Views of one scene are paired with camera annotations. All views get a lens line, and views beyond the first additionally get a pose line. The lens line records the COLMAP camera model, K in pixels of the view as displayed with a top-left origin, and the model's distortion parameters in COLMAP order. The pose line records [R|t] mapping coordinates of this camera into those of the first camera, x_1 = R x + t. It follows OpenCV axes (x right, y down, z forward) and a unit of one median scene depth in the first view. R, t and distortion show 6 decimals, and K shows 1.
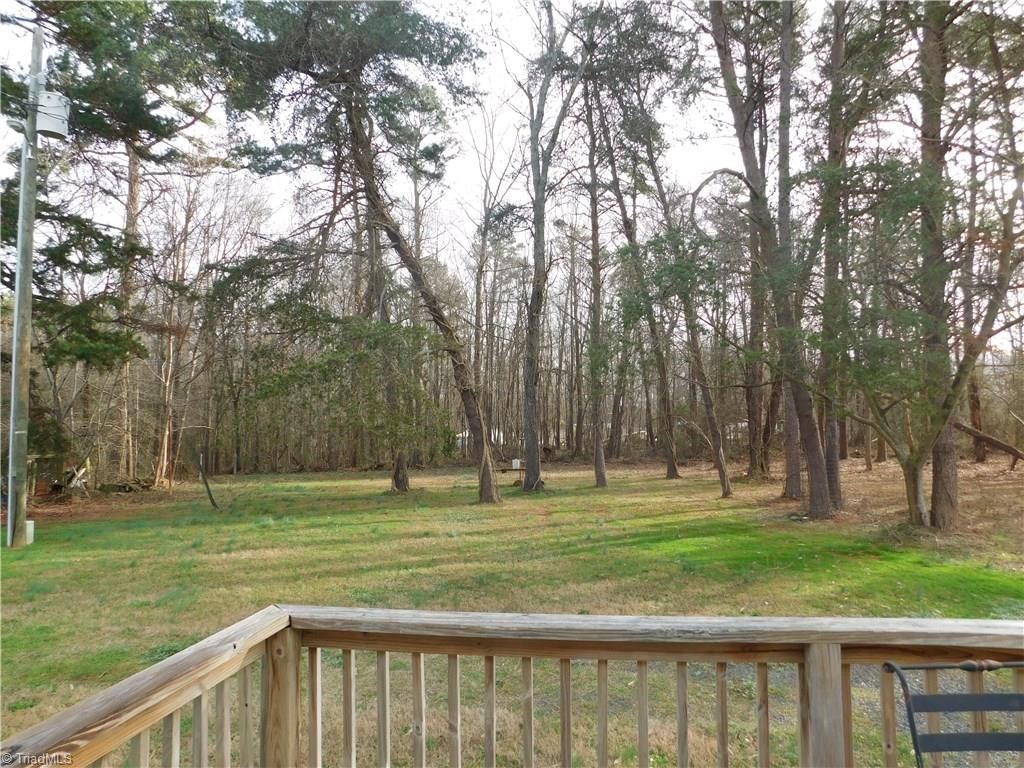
lens RADIAL K [[673.4, 0, 510.1], [0, 673.4, 382.2], [0, 0, 1]] dist [-0.073802, 0.054596]
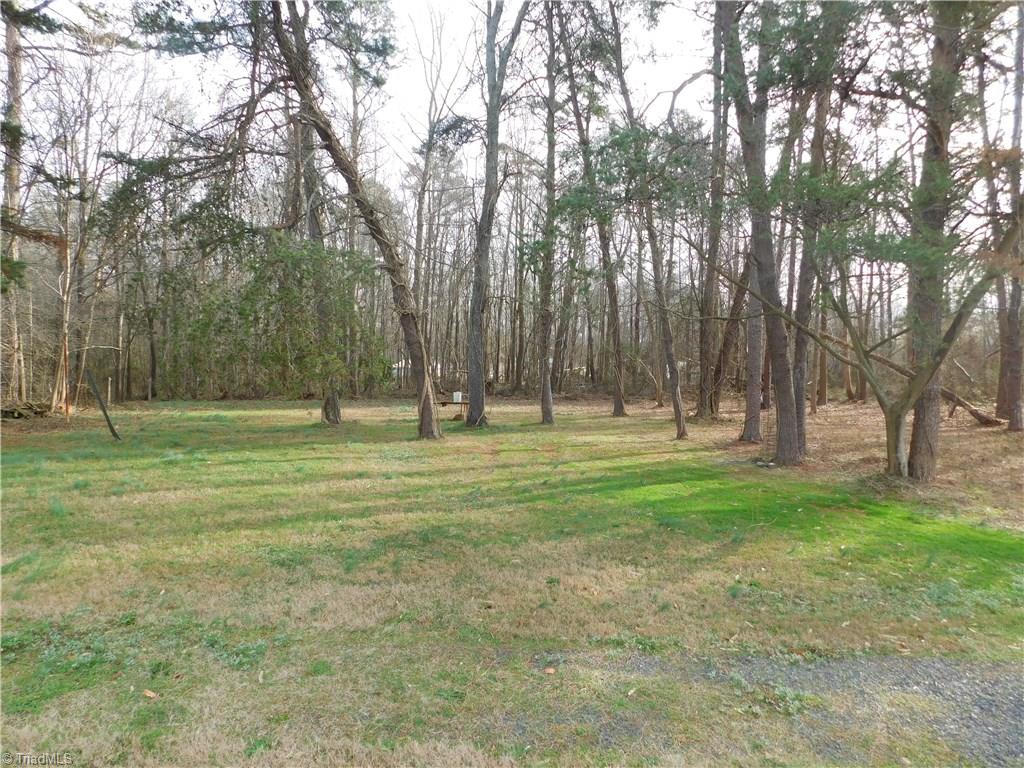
lens RADIAL K [[638.7, 0, 515.8], [0, 638.7, 381.2], [0, 0, 1]] dist [-0.059507, 0.036915]
pose [[0.992778, 0.028474, 0.116536, -0.017922], [-0.039754, 0.994622, 0.095642, 0.013401], [-0.113186, -0.099584, 0.988571, 0.132966]]
